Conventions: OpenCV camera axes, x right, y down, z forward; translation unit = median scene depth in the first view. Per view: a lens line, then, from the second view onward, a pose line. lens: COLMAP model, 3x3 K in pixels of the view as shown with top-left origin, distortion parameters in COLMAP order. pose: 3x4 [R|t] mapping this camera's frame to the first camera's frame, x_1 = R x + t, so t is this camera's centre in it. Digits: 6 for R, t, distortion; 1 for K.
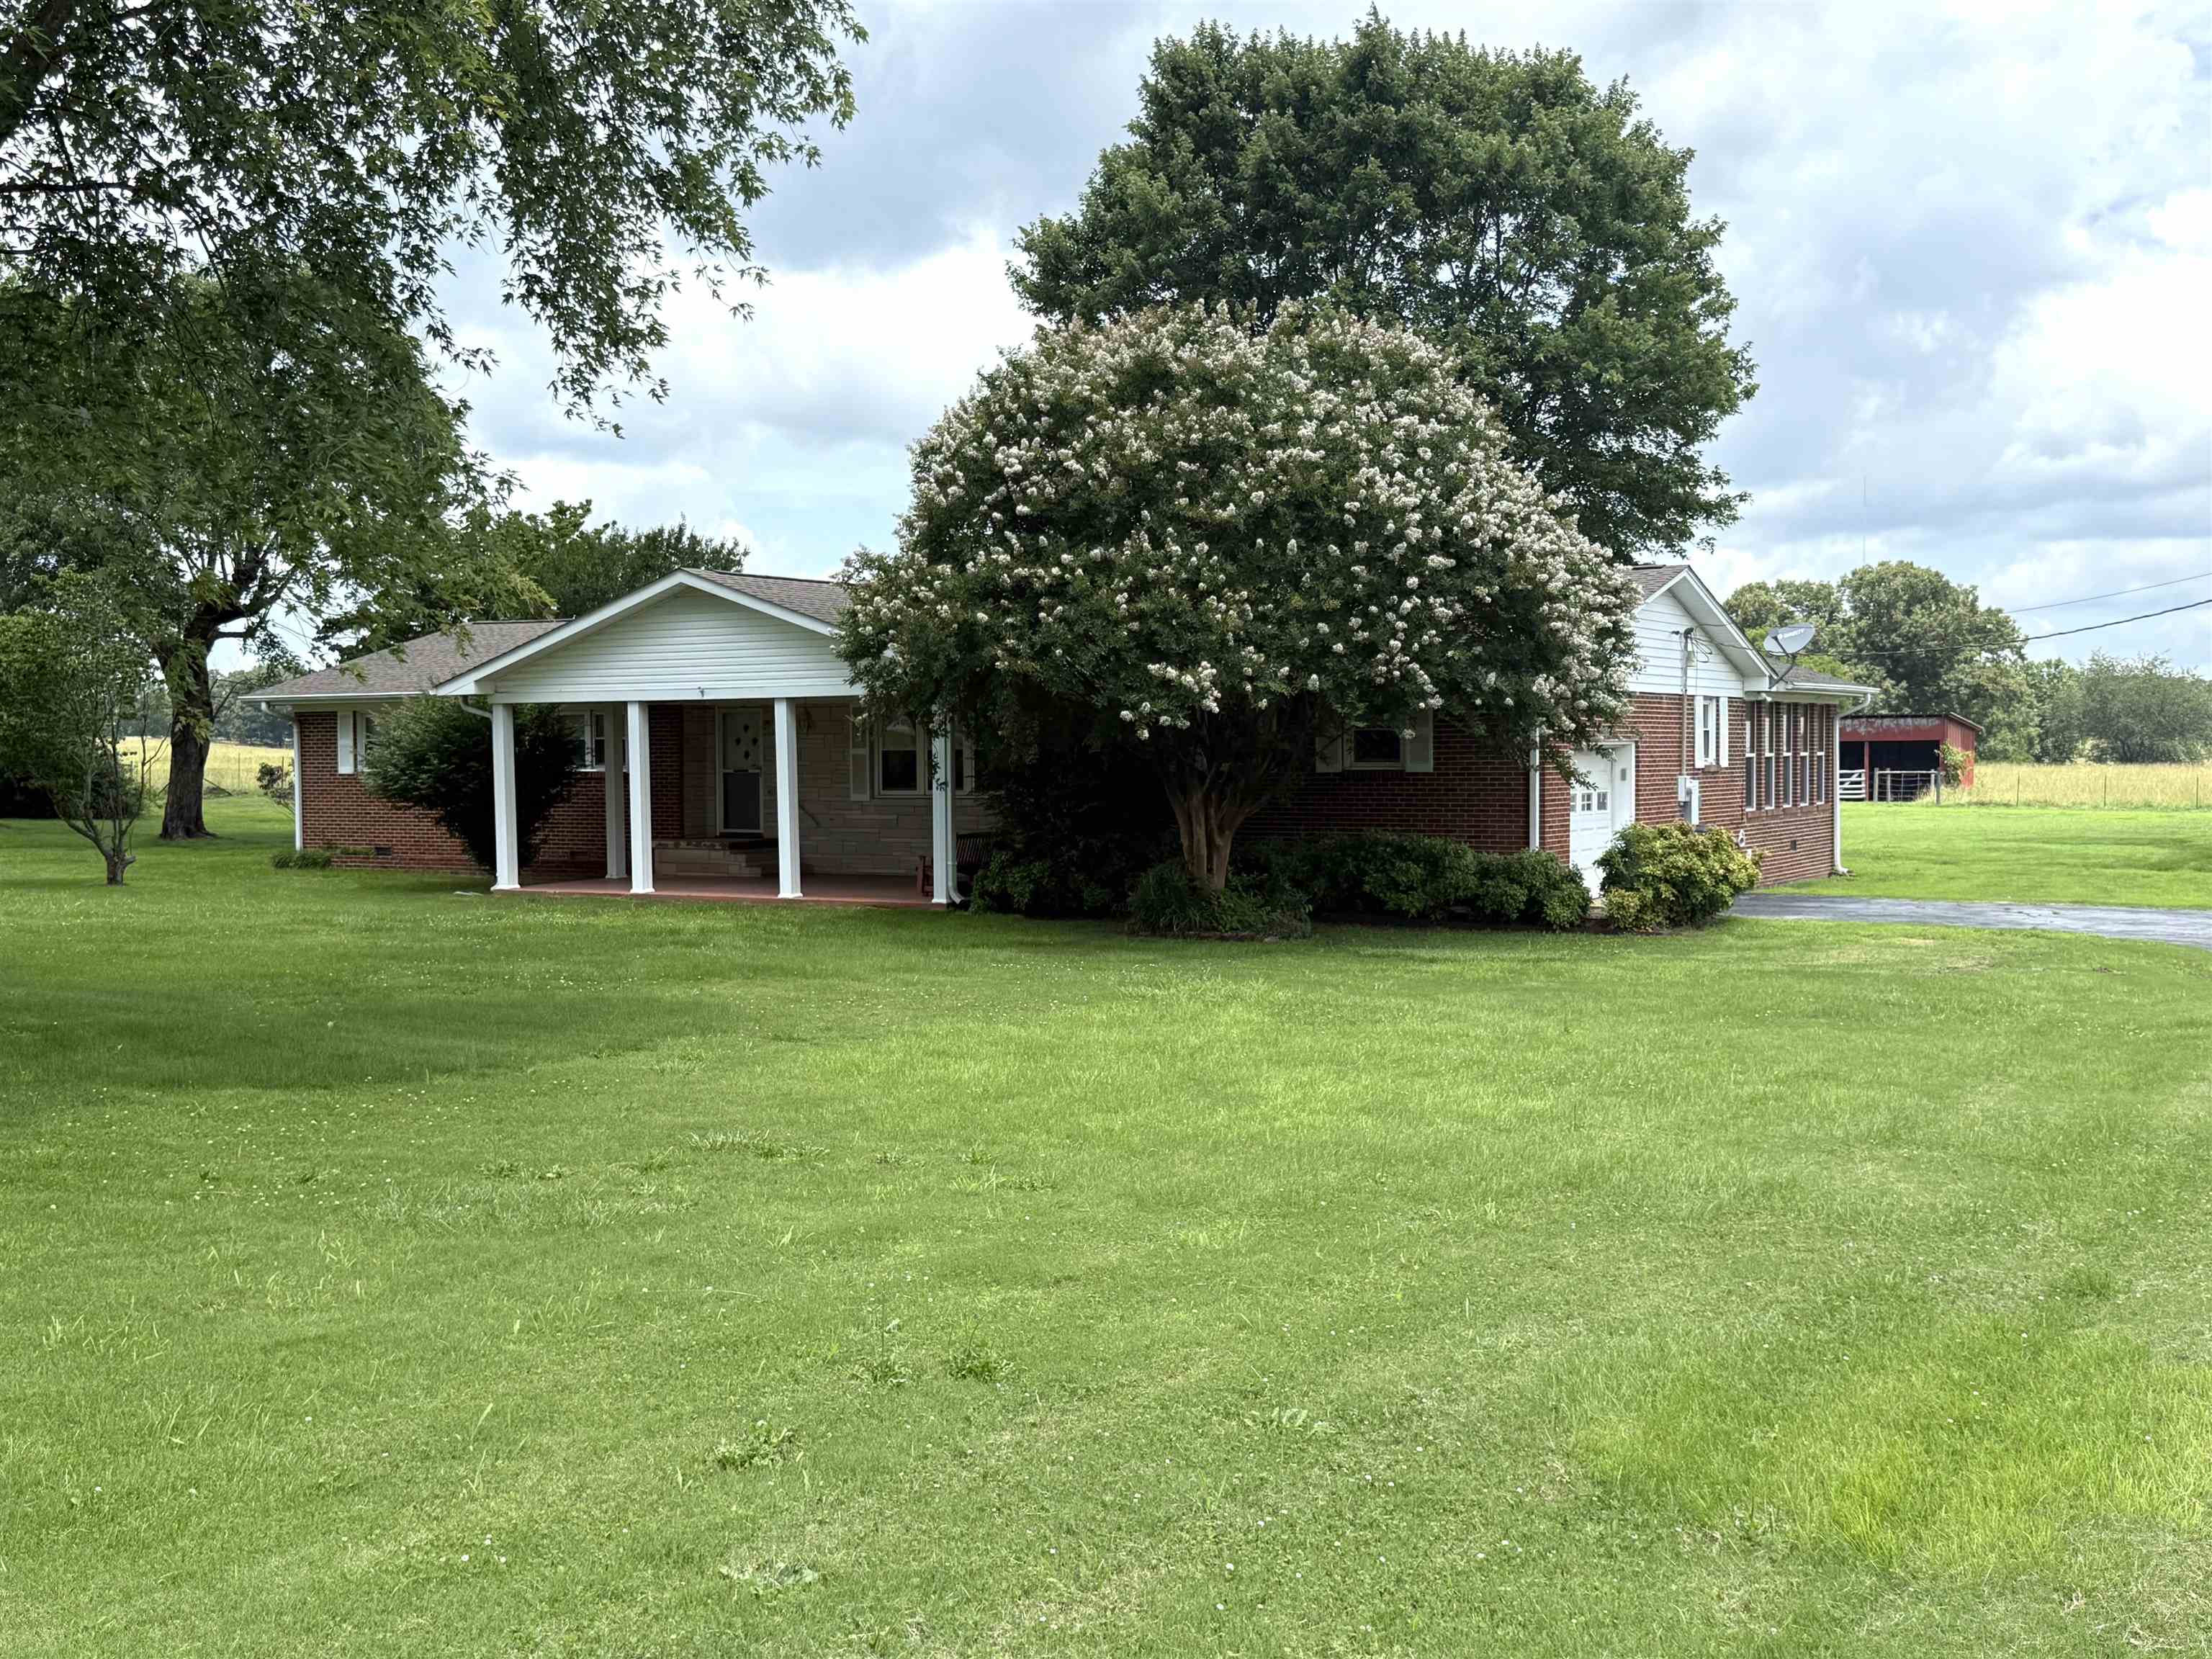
lens RADIAL K [[2315.5, 0, 1106.2], [0, 2315.5, 829.0], [0, 0, 1]] dist [-0.000372, 0.000000]
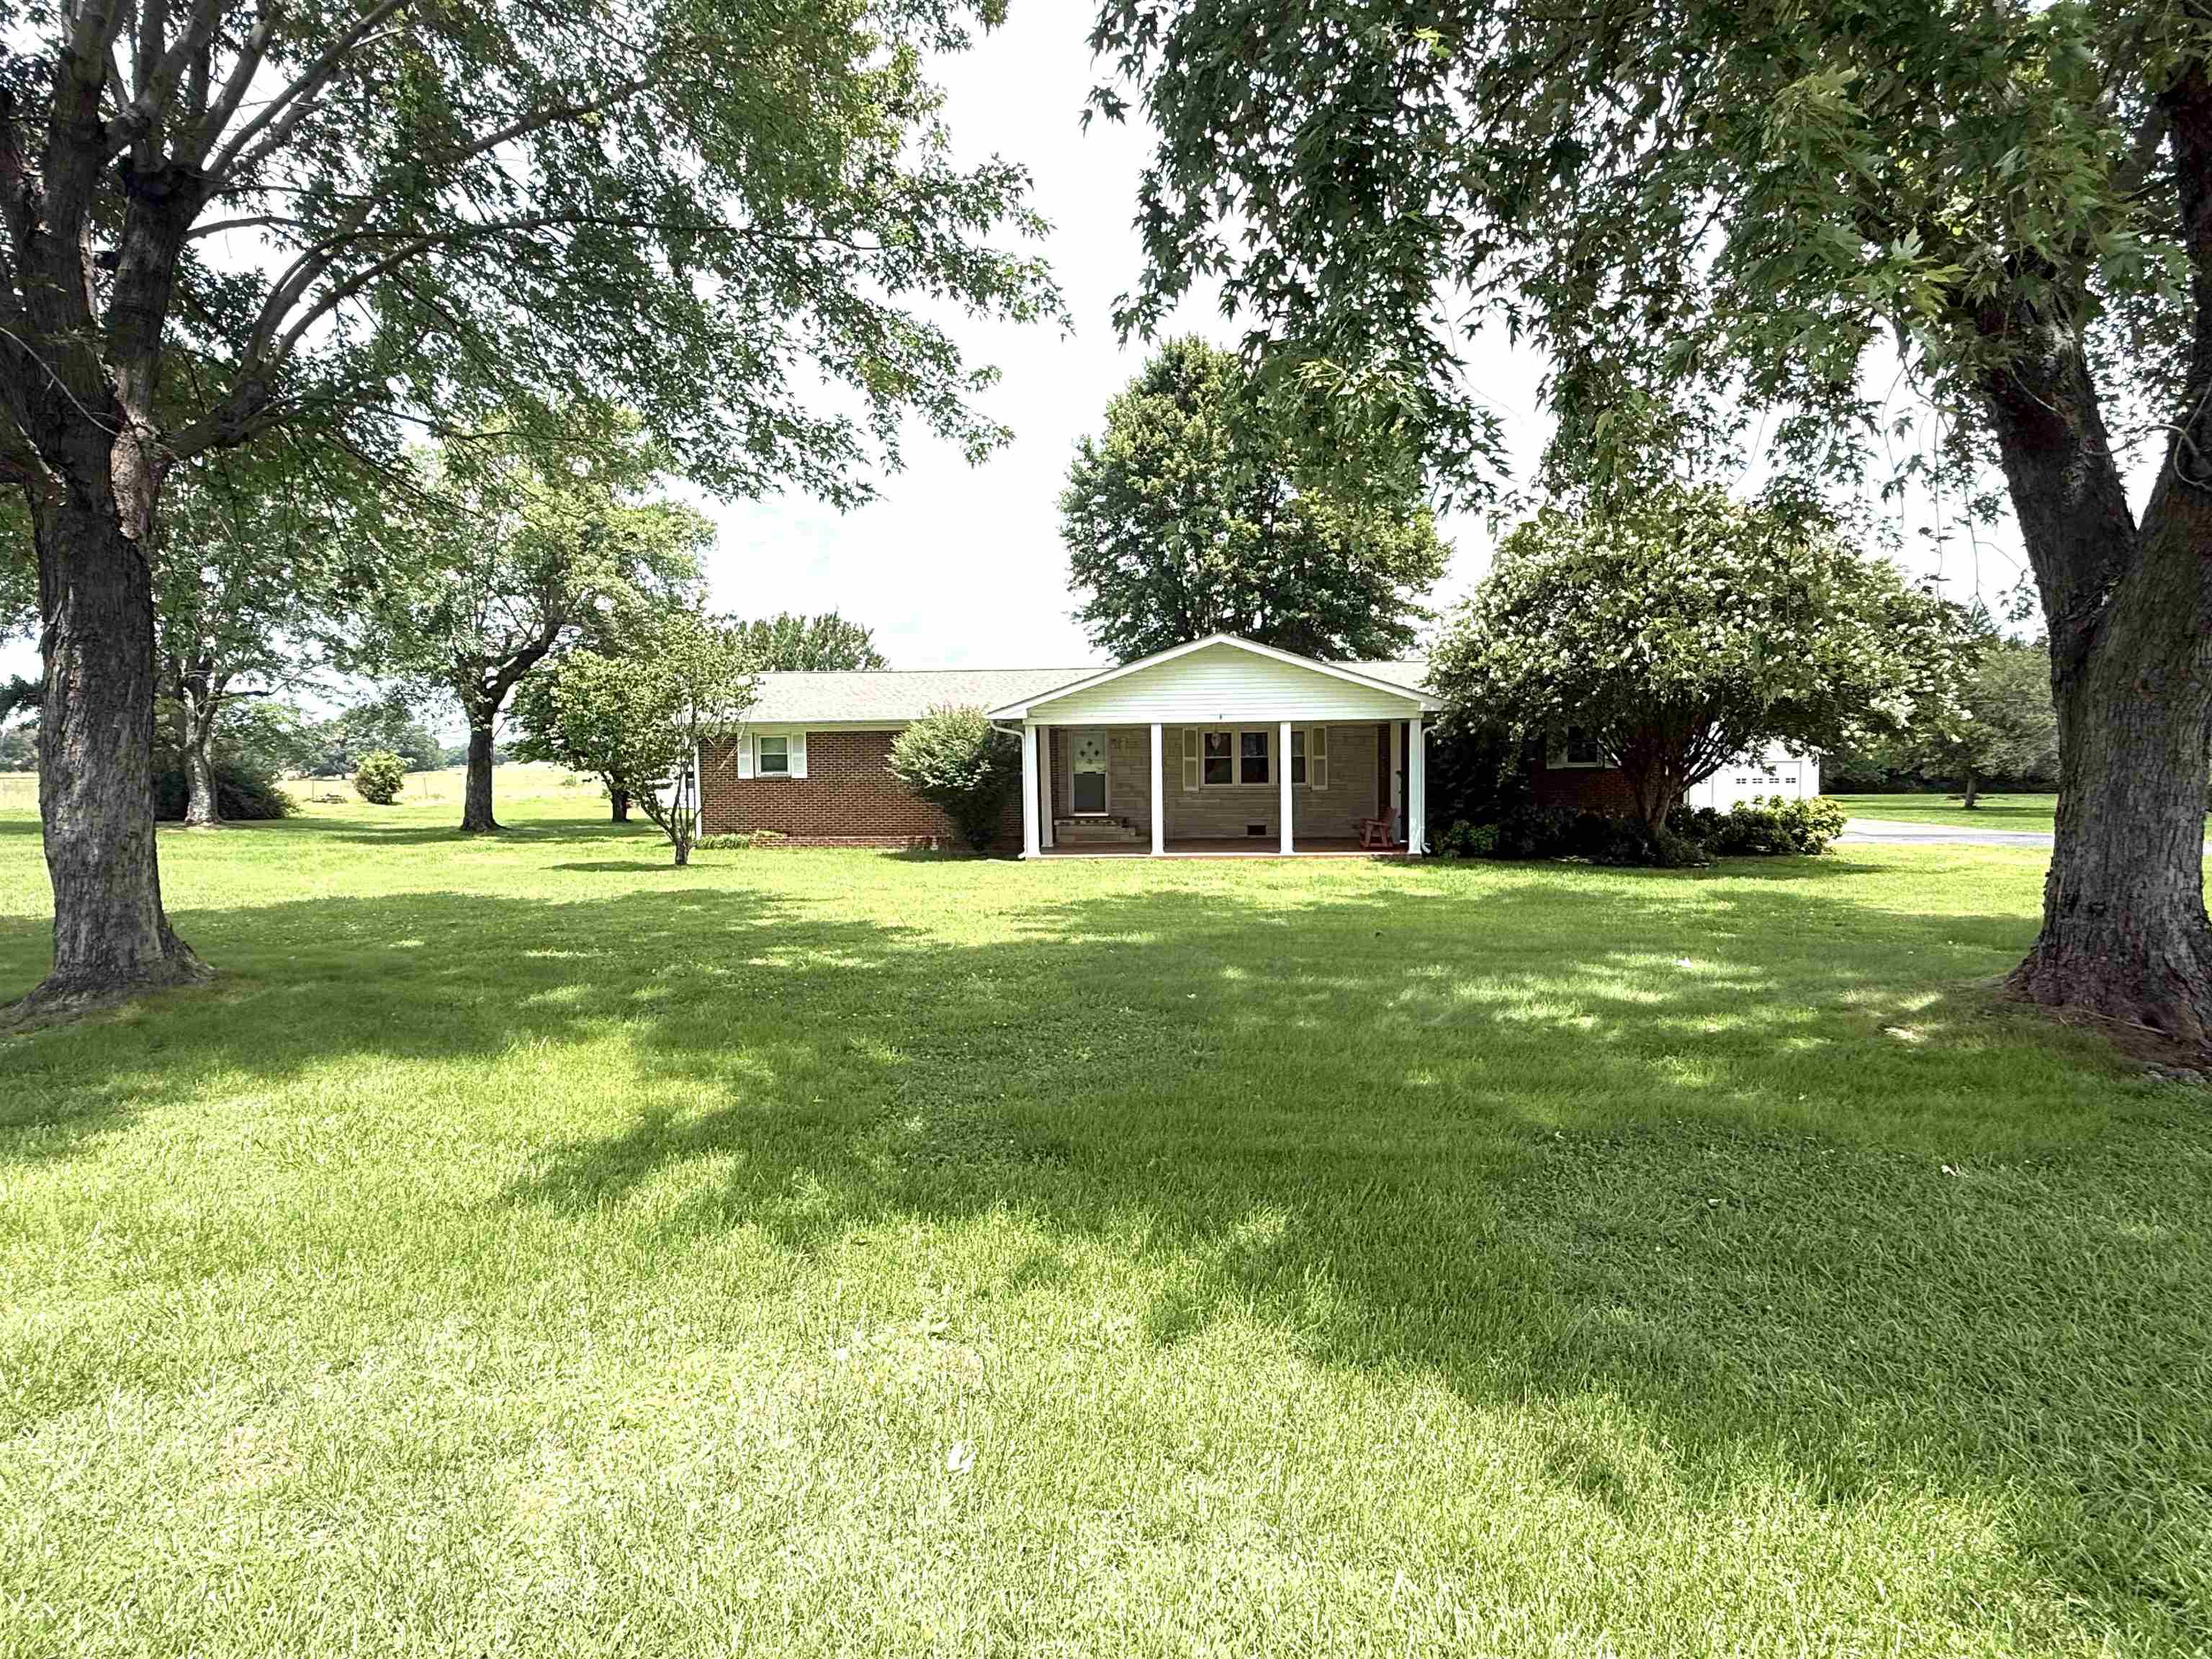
lens RADIAL K [[1162.4, 0, 1106.4], [0, 1162.4, 831.7], [0, 0, 1]] dist [-0.000696, -0.000005]
pose [[0.909718, -0.029991, 0.414143, -0.508160], [0.020718, 0.999424, 0.026866, -0.007235], [-0.414710, -0.015860, 0.909815, 0.333089]]
